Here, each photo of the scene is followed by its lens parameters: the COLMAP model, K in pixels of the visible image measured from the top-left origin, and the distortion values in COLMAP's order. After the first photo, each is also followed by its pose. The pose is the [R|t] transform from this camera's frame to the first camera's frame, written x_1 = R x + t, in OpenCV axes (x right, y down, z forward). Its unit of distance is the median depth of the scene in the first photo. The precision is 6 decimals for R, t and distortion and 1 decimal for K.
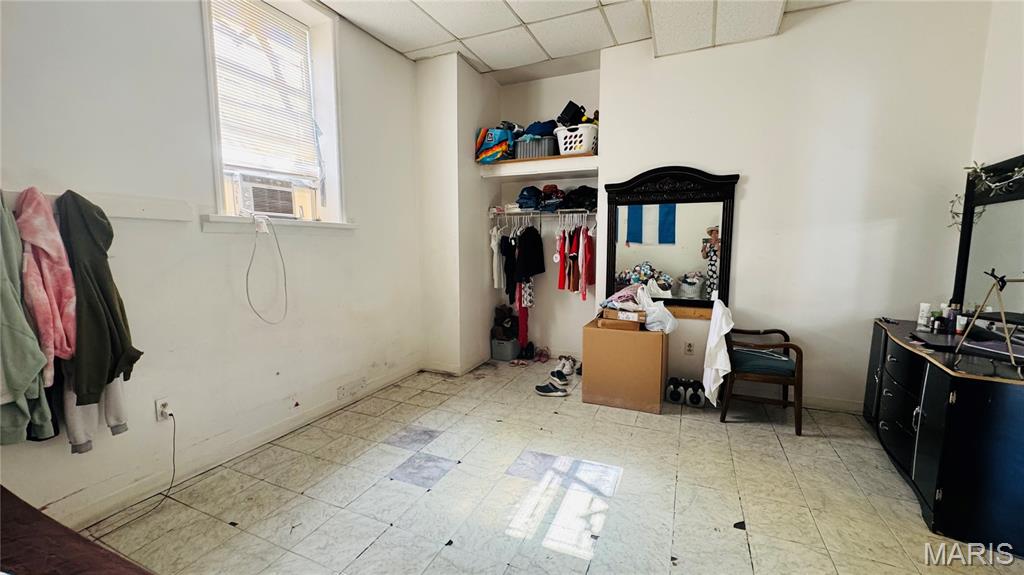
lens RADIAL K [[411.4, 0, 510.5], [0, 411.4, 287.5], [0, 0, 1]] dist [-0.002955, 0.000180]
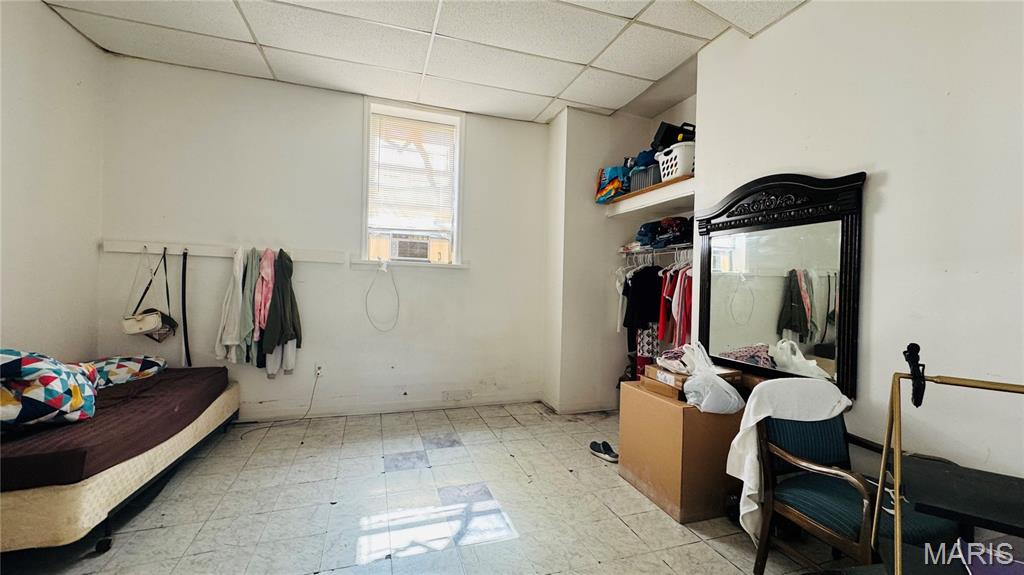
lens RADIAL K [[411.4, 0, 511.9], [0, 411.4, 288.1], [0, 0, 1]] dist [-0.002955, 0.000180]
pose [[0.676323, 0.026091, -0.736143, 0.661258], [-0.106809, 0.992284, -0.062961, -0.018140], [0.728820, 0.121209, 0.673892, 0.255209]]
